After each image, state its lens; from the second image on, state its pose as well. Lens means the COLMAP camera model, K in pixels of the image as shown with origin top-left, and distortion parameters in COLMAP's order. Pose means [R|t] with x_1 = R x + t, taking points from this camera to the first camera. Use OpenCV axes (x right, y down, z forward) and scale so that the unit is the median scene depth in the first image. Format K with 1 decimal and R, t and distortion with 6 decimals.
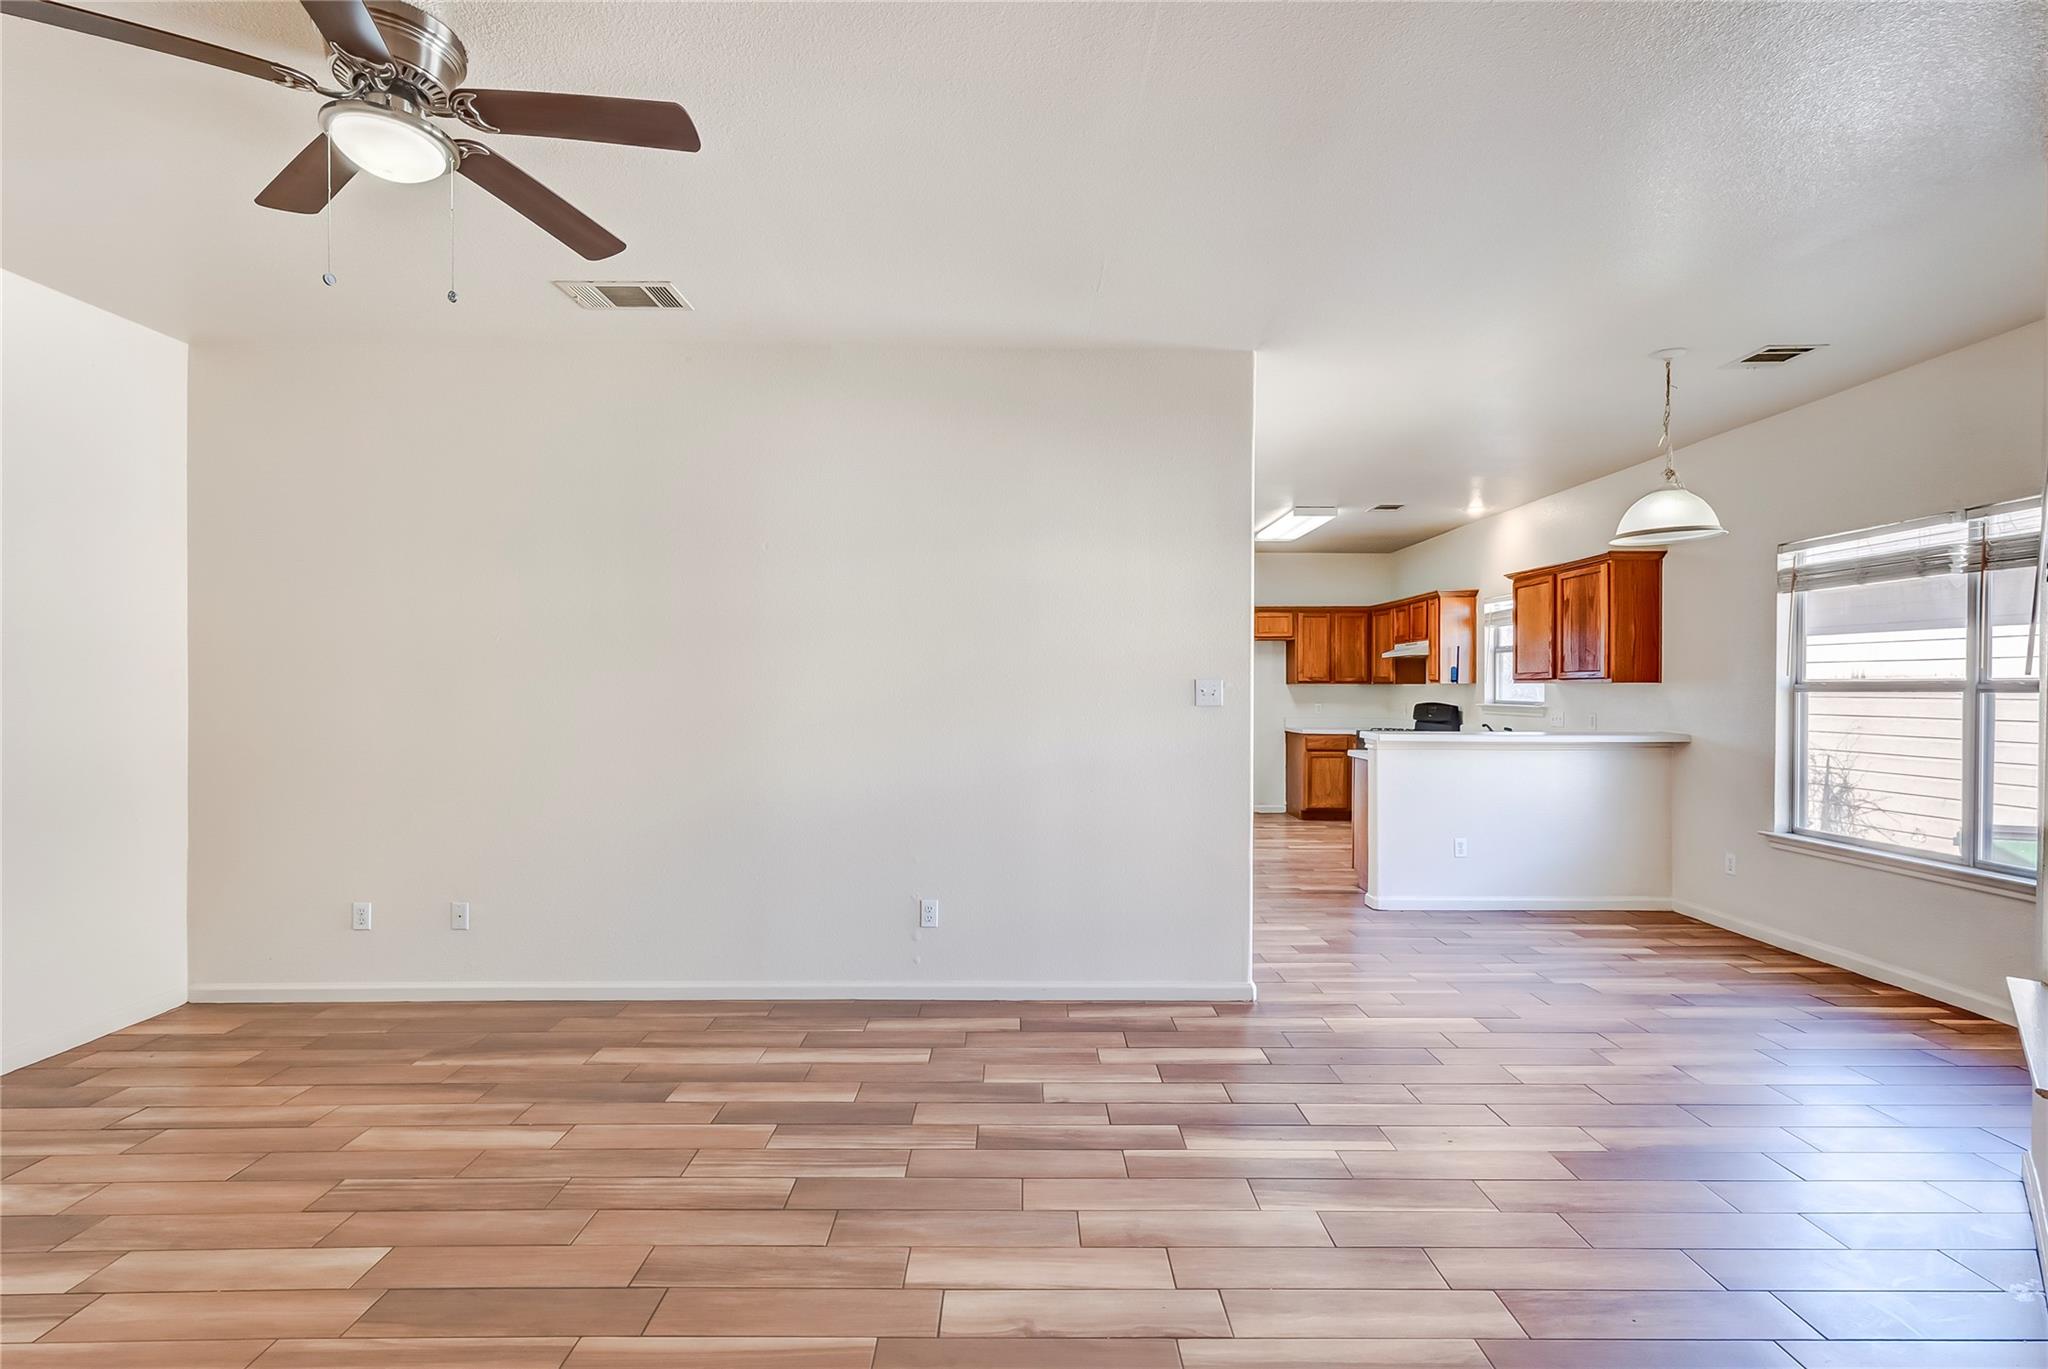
lens RADIAL K [[932.3, 0, 1025.0], [0, 932.3, 690.9], [0, 0, 1]] dist [0.006710, -0.003079]
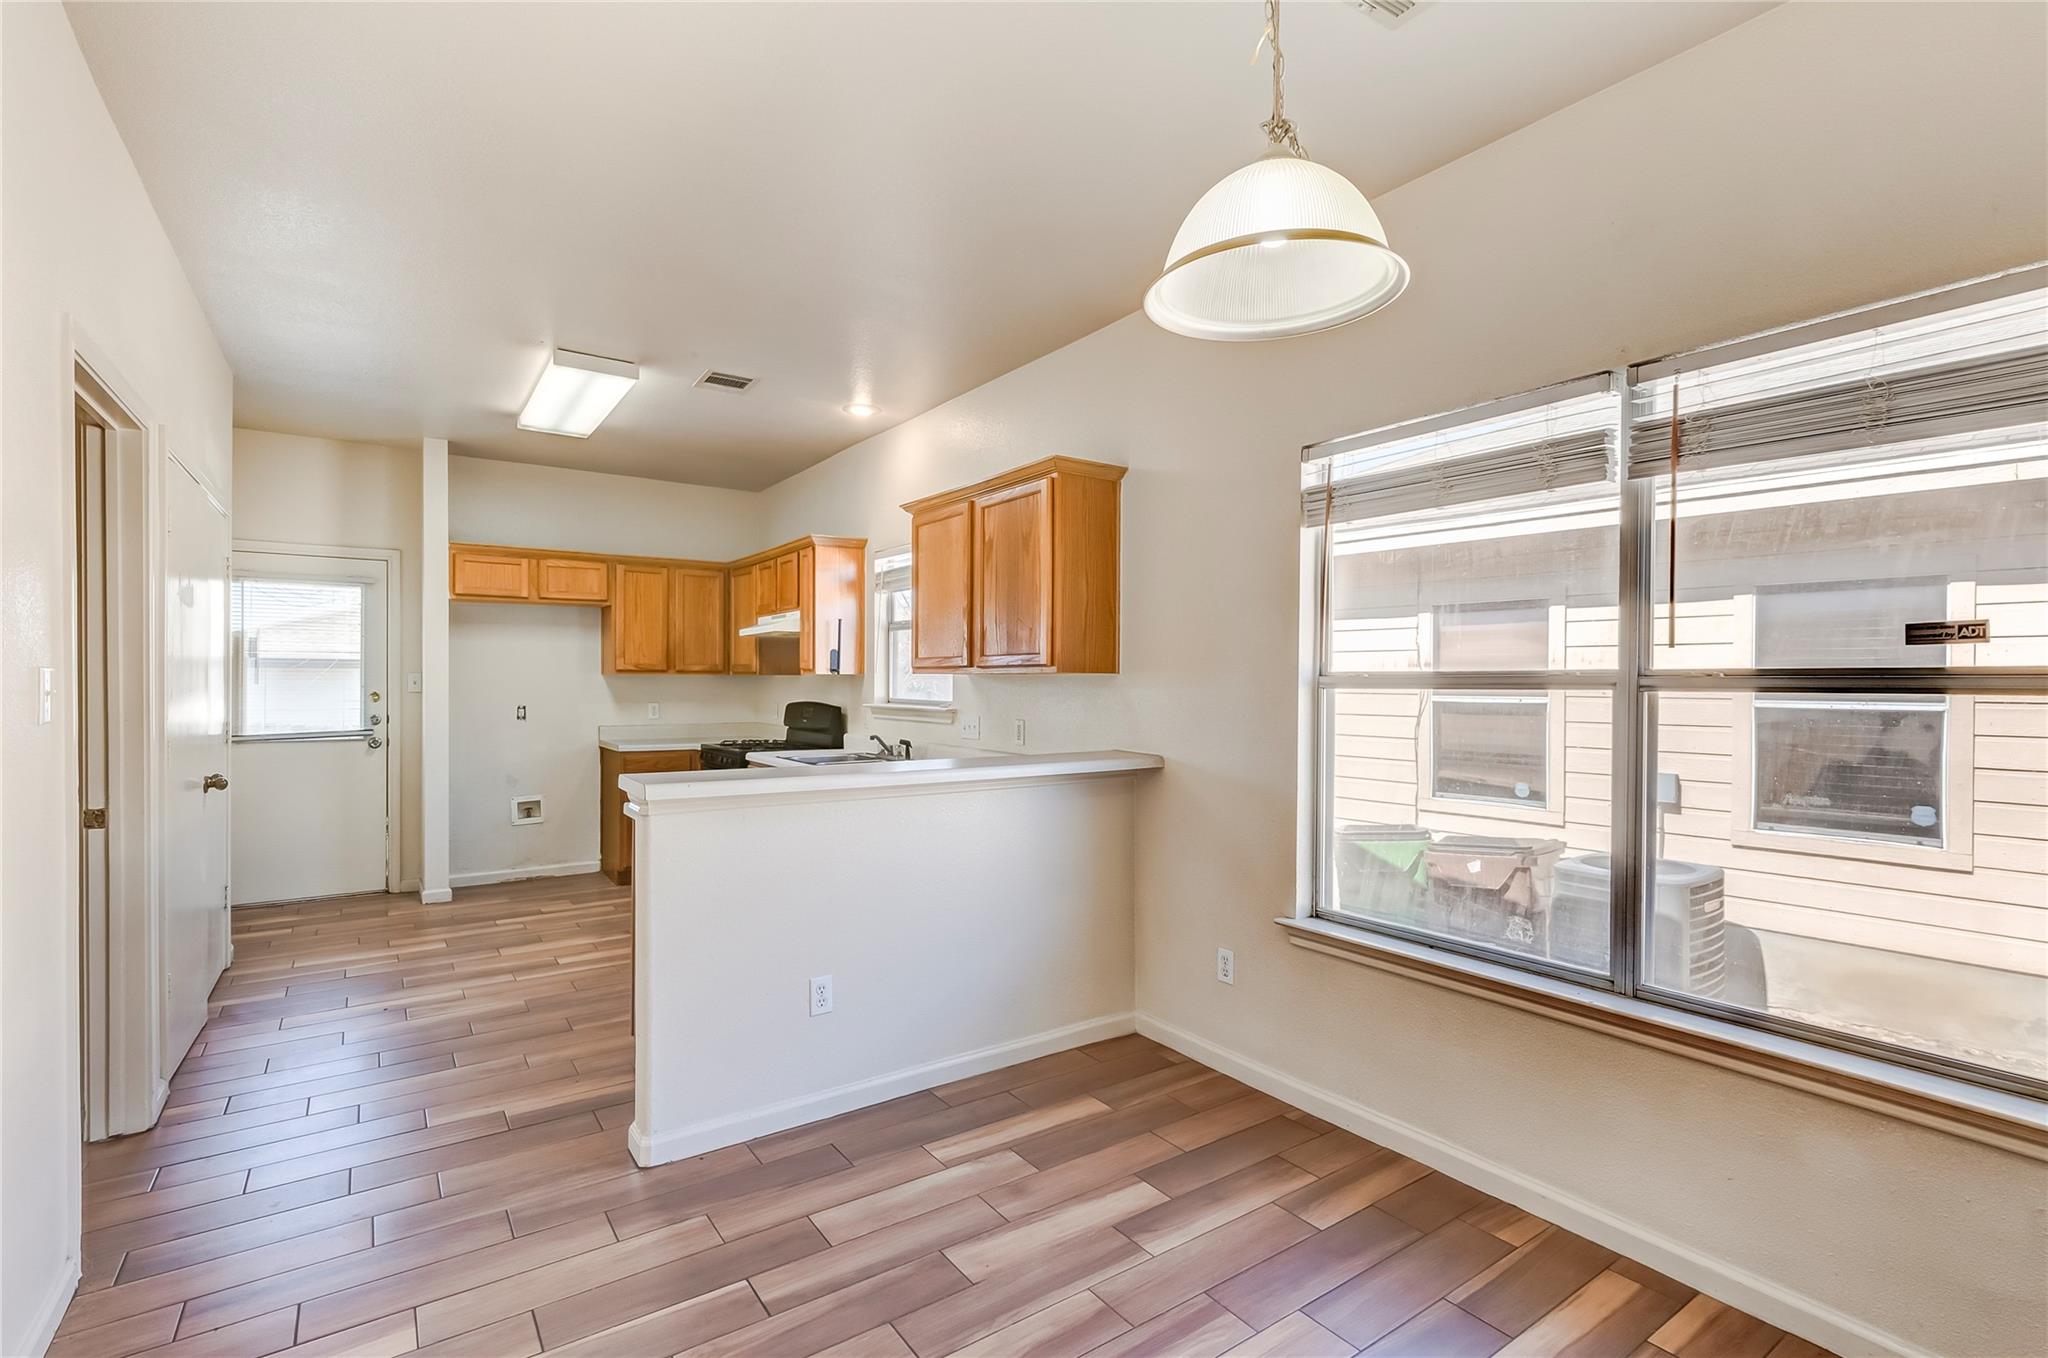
lens RADIAL K [[932.3, 0, 1030.6], [0, 932.3, 688.5], [0, 0, 1]] dist [0.006710, -0.003079]
pose [[0.819213, -0.001194, 0.573488, 0.399653], [-0.001583, 0.999989, 0.004343, -0.001583], [-0.573487, -0.004466, 0.819202, 0.771868]]
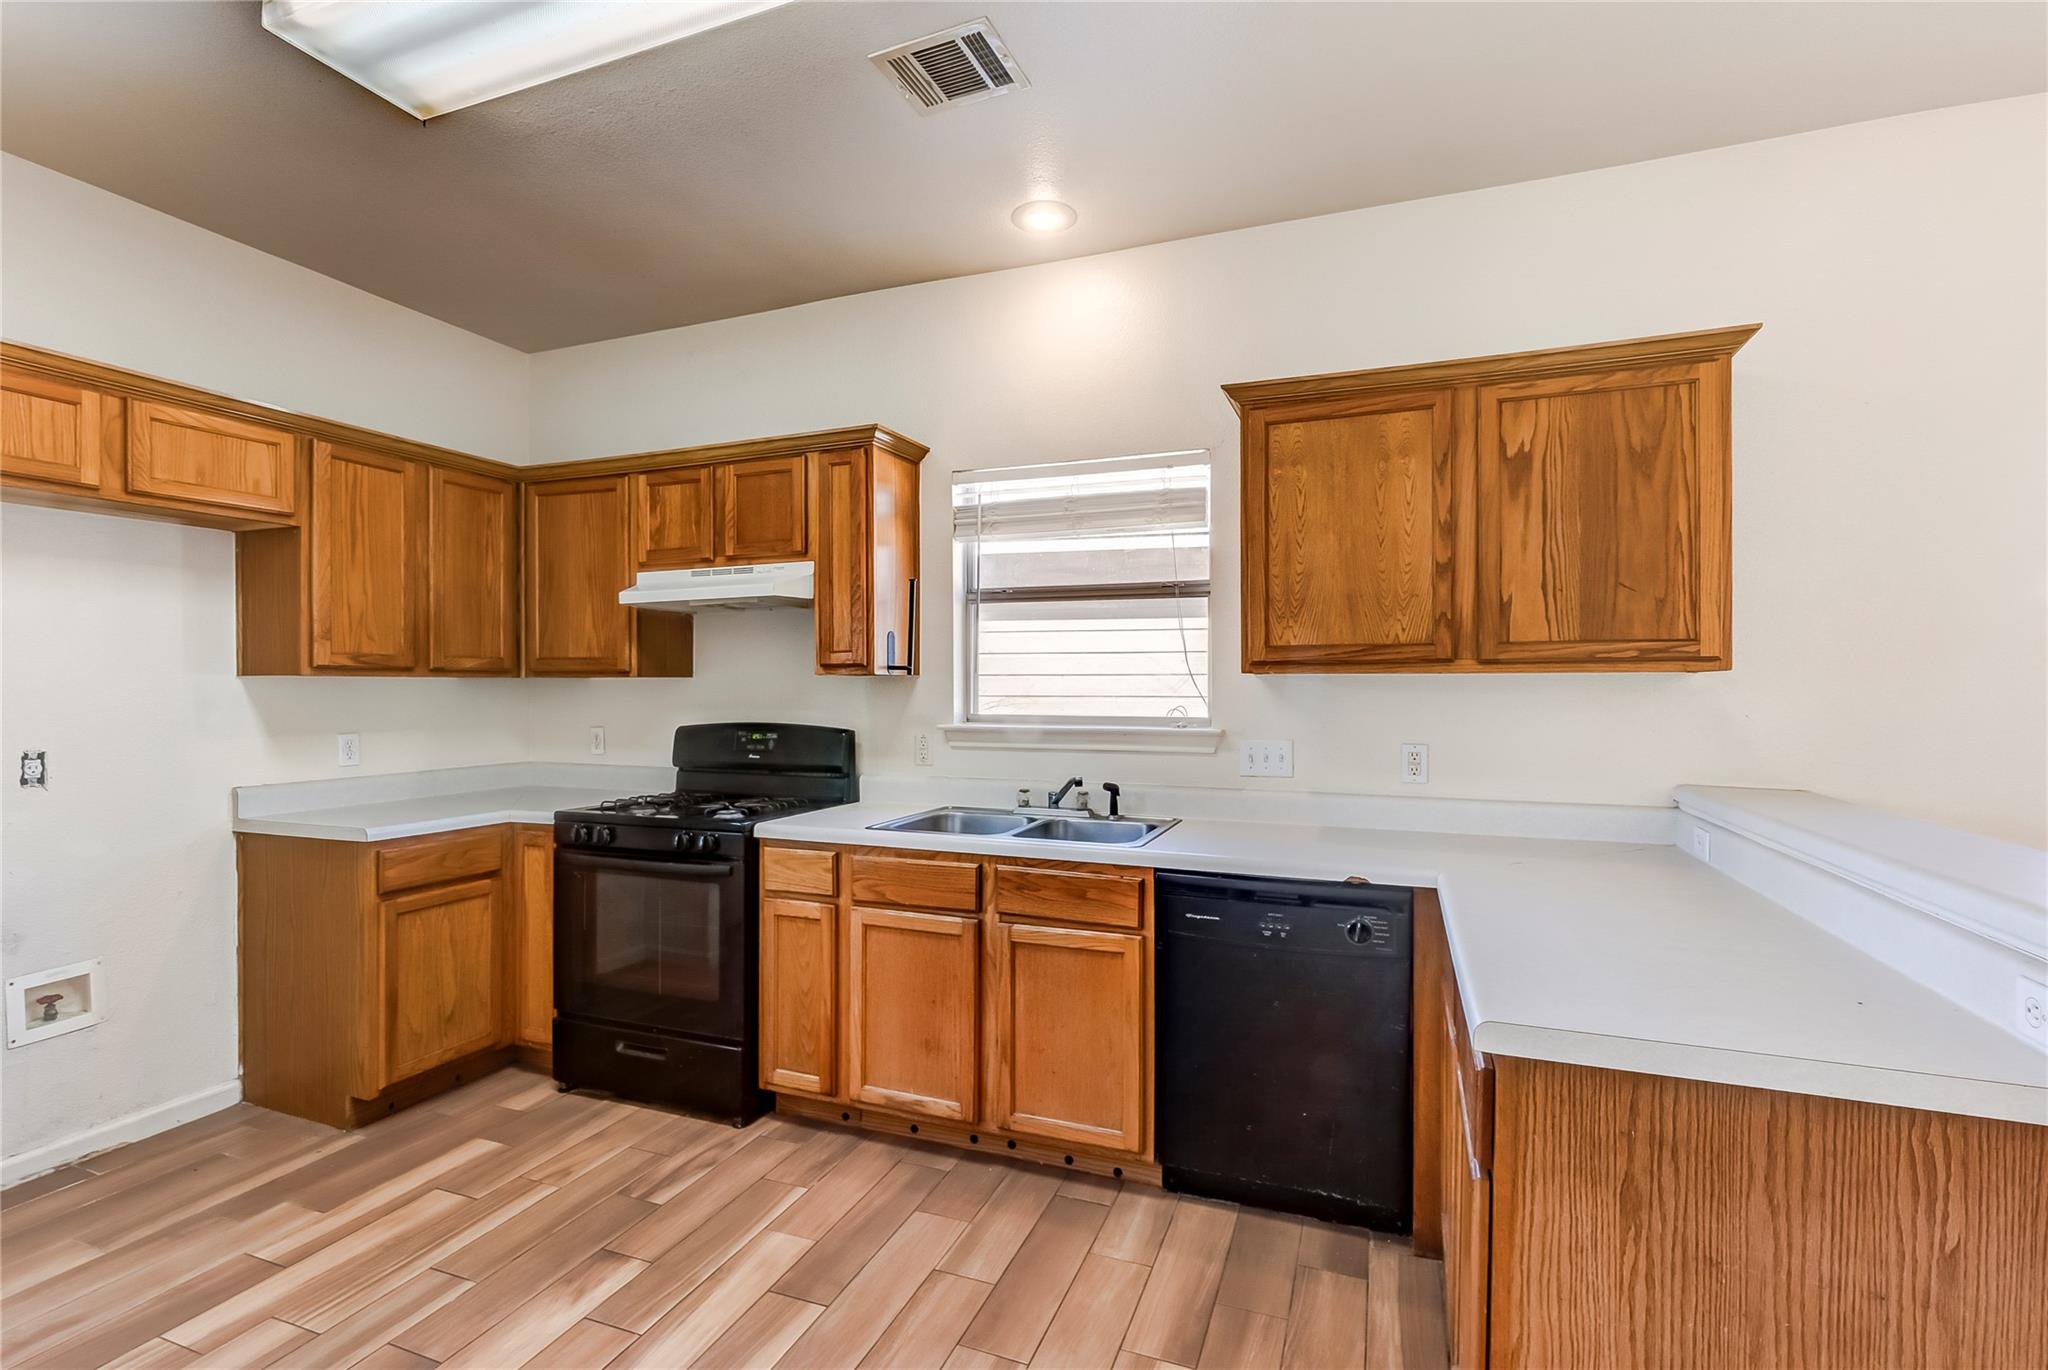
lens RADIAL K [[932.3, 0, 1031.3], [0, 932.3, 692.3], [0, 0, 1]] dist [0.006710, -0.003079]
pose [[0.363166, -0.007468, 0.931694, 0.242713], [0.005538, 0.999968, 0.005856, -0.005735], [-0.931708, 0.003033, 0.363196, 1.712794]]
